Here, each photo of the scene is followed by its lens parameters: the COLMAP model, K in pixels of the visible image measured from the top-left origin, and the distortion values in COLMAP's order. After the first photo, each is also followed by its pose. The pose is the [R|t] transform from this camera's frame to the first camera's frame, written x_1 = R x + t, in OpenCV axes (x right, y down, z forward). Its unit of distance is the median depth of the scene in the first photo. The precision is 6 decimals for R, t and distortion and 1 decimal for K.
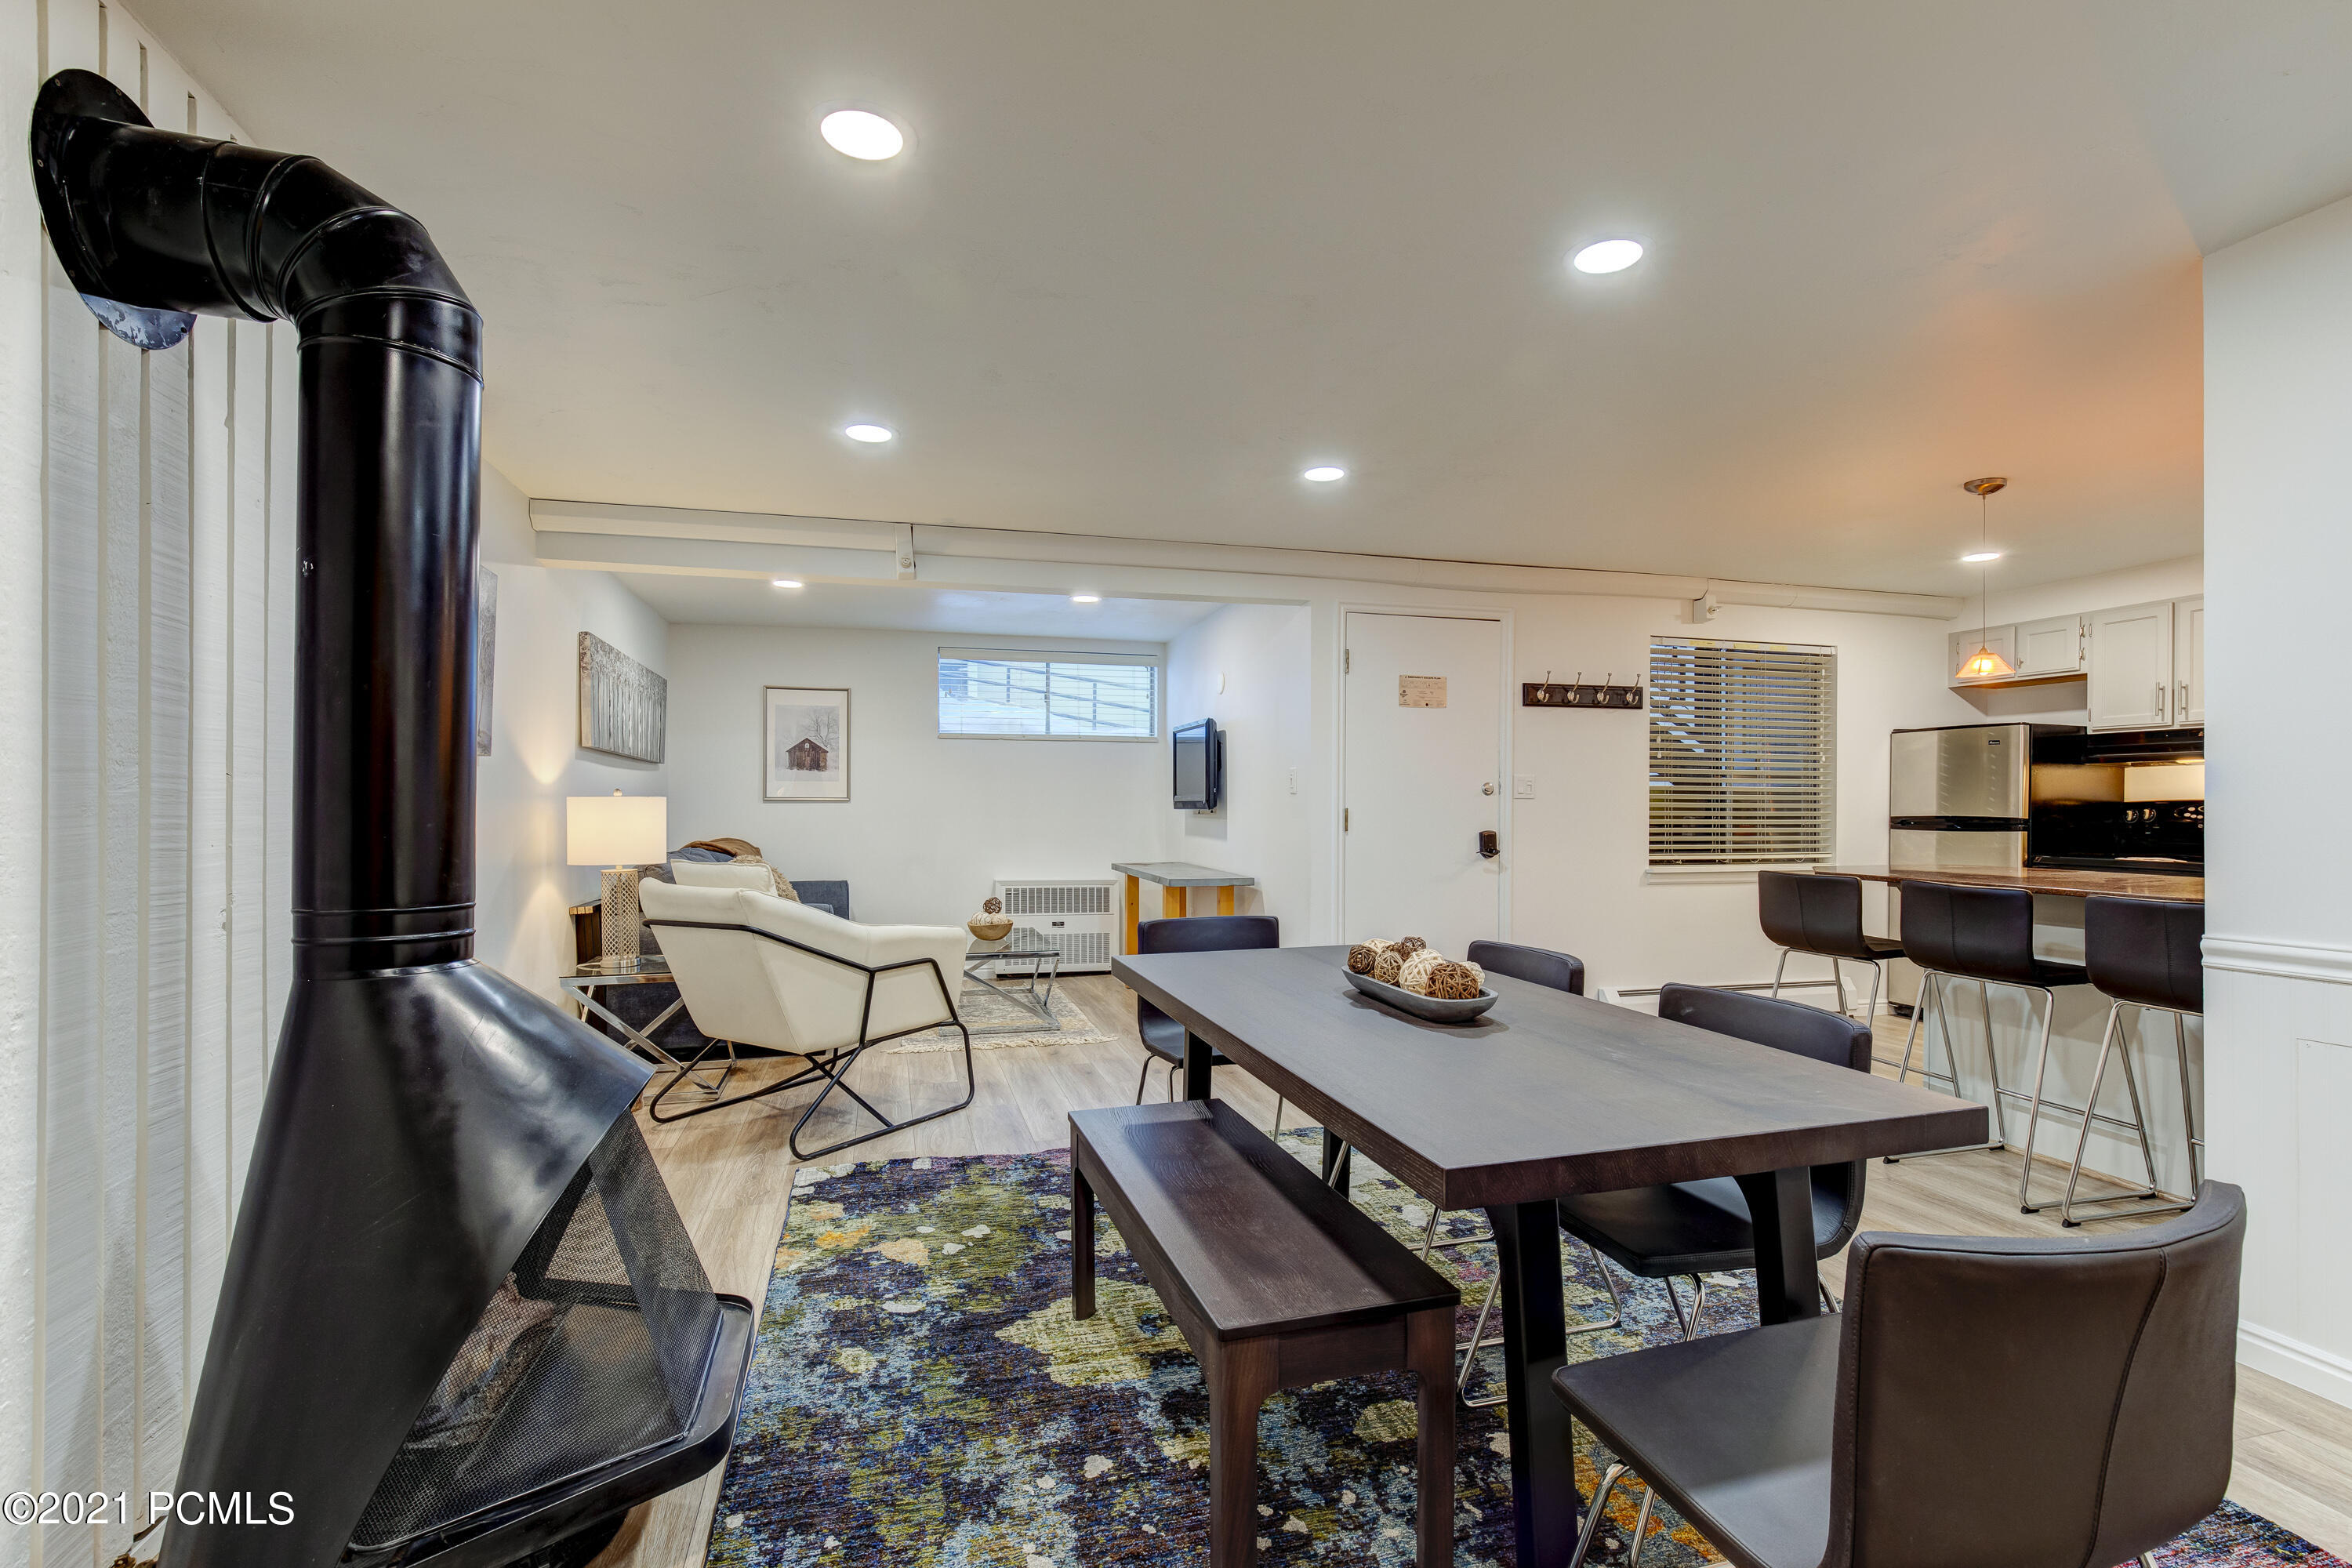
lens RADIAL K [[946.8, 0, 1105.8], [0, 946.8, 806.4], [0, 0, 1]] dist [-0.057947, -0.000591]
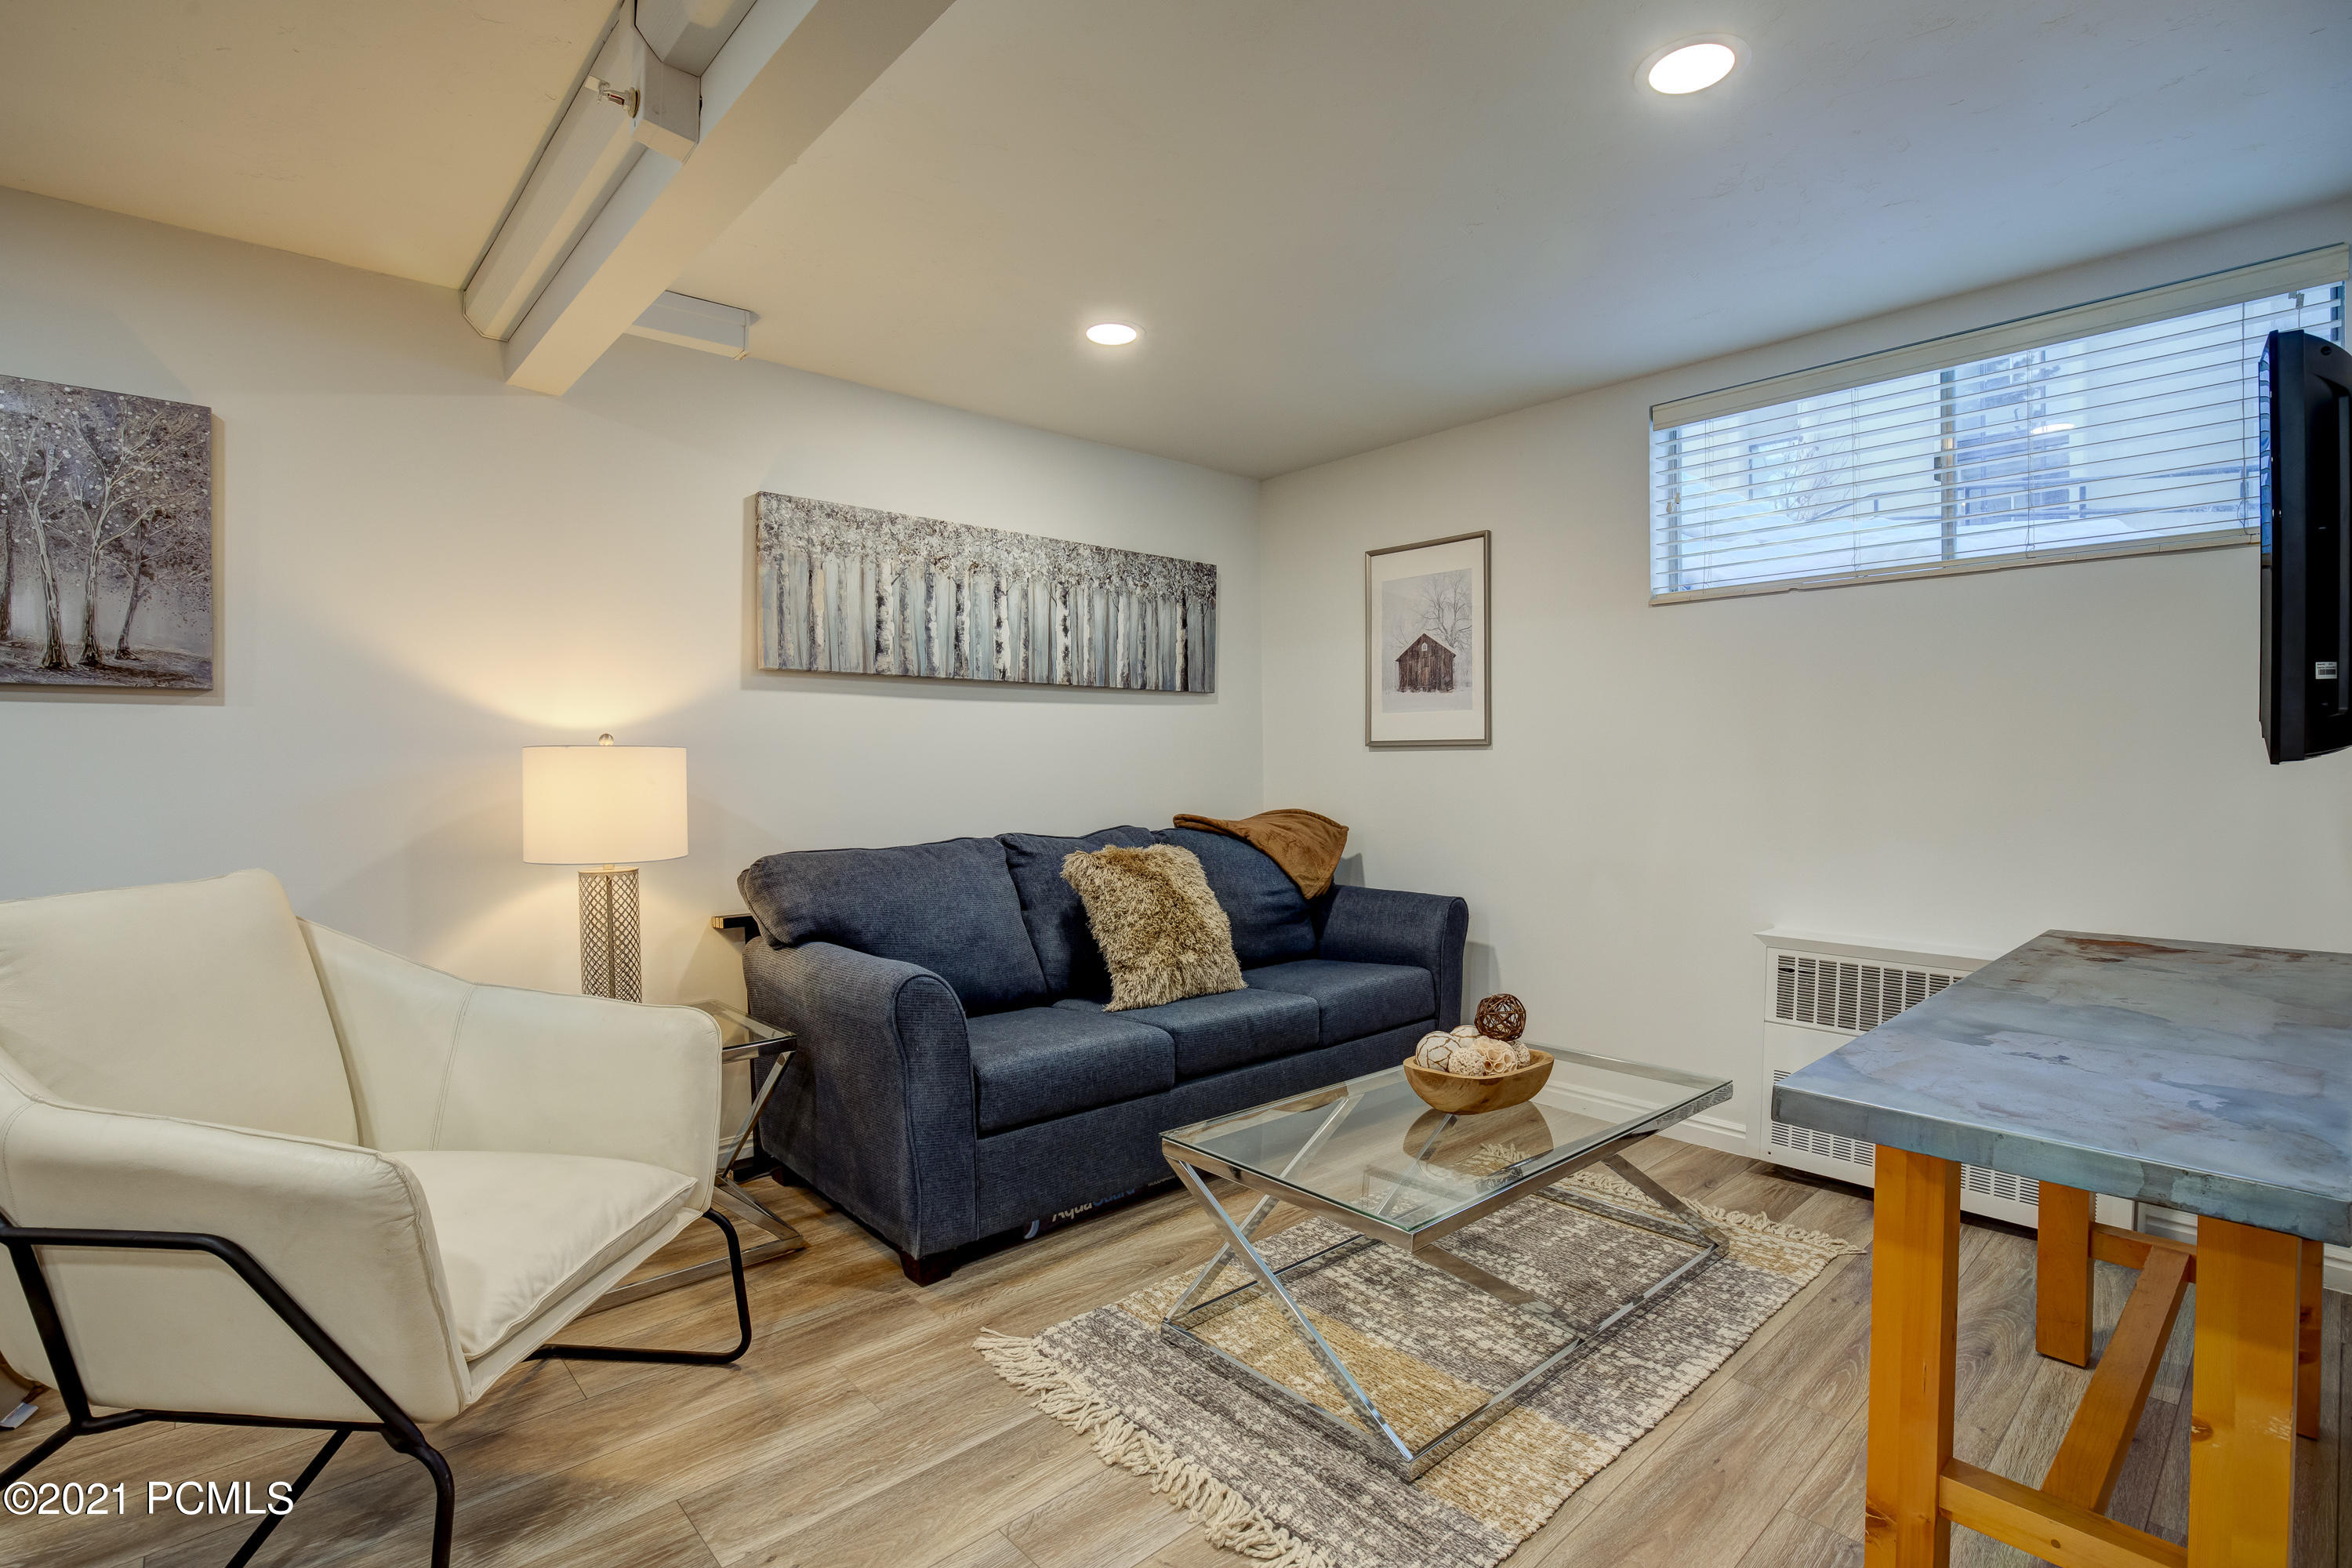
lens RADIAL K [[1071.9, 0, 1161.6], [0, 1071.9, 774.3], [0, 0, 1]] dist [-0.020106, 0.000517]
pose [[0.529715, 0.009176, -0.848126, 0.142578], [0.007950, 0.999844, 0.015783, -0.000272], [0.848138, -0.015103, 0.529560, 0.534726]]
